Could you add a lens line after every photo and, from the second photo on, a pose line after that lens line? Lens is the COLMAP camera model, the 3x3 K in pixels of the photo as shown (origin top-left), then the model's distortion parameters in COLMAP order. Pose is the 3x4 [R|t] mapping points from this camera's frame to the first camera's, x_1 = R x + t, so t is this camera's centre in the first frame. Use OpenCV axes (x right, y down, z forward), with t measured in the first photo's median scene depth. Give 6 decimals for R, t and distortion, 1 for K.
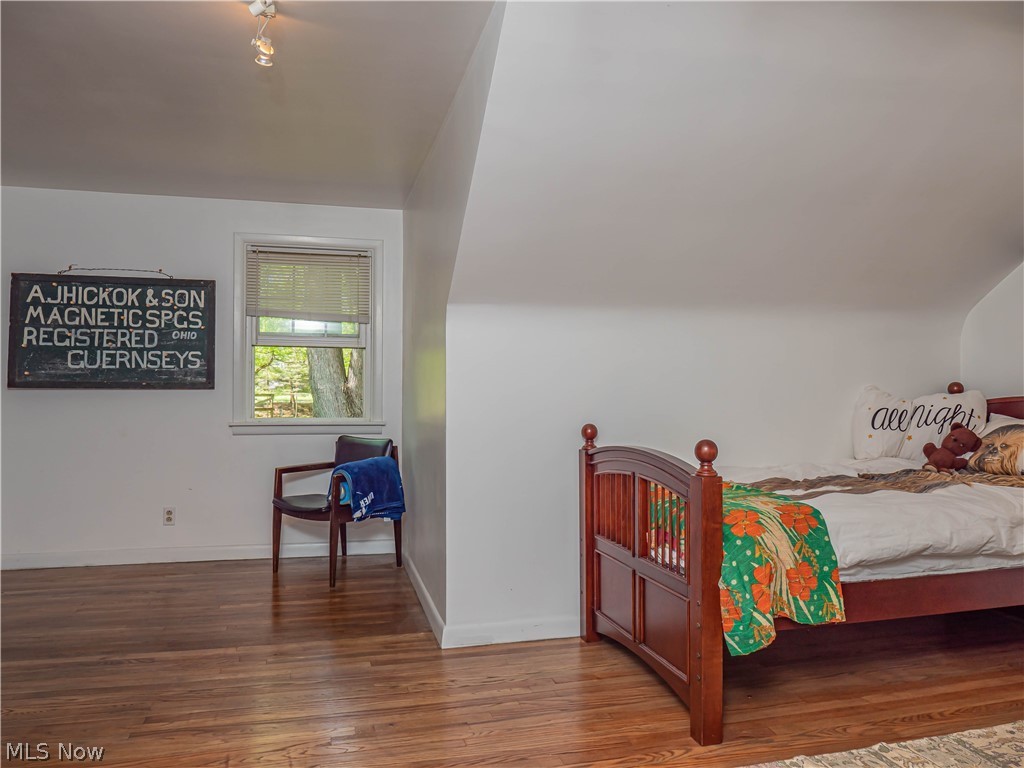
lens RADIAL K [[736.6, 0, 512.0], [0, 736.6, 384.0], [0, 0, 1]] dist [-0.036248, 0.000317]
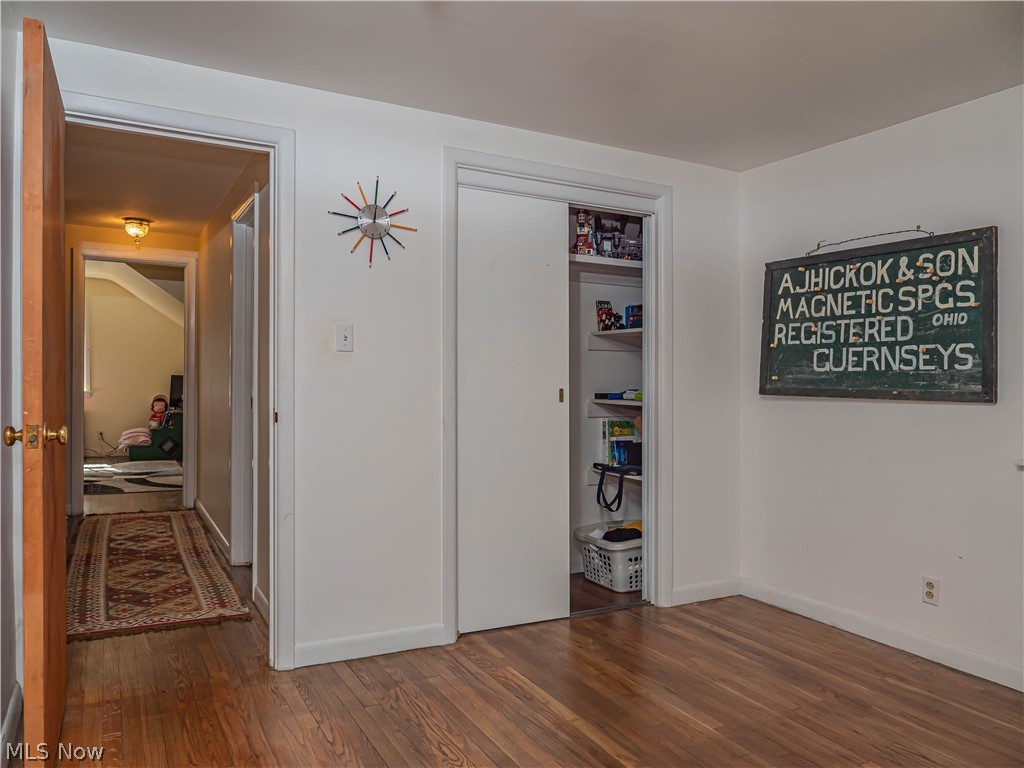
lens RADIAL K [[736.6, 0, 512.0], [0, 736.6, 384.0], [0, 0, 1]] dist [-0.036248, 0.000317]
pose [[0.218333, 0.006021, -0.975856, 0.102063], [-0.009726, 0.999945, 0.003993, -0.007896], [0.975826, 0.008619, 0.218380, 0.490264]]
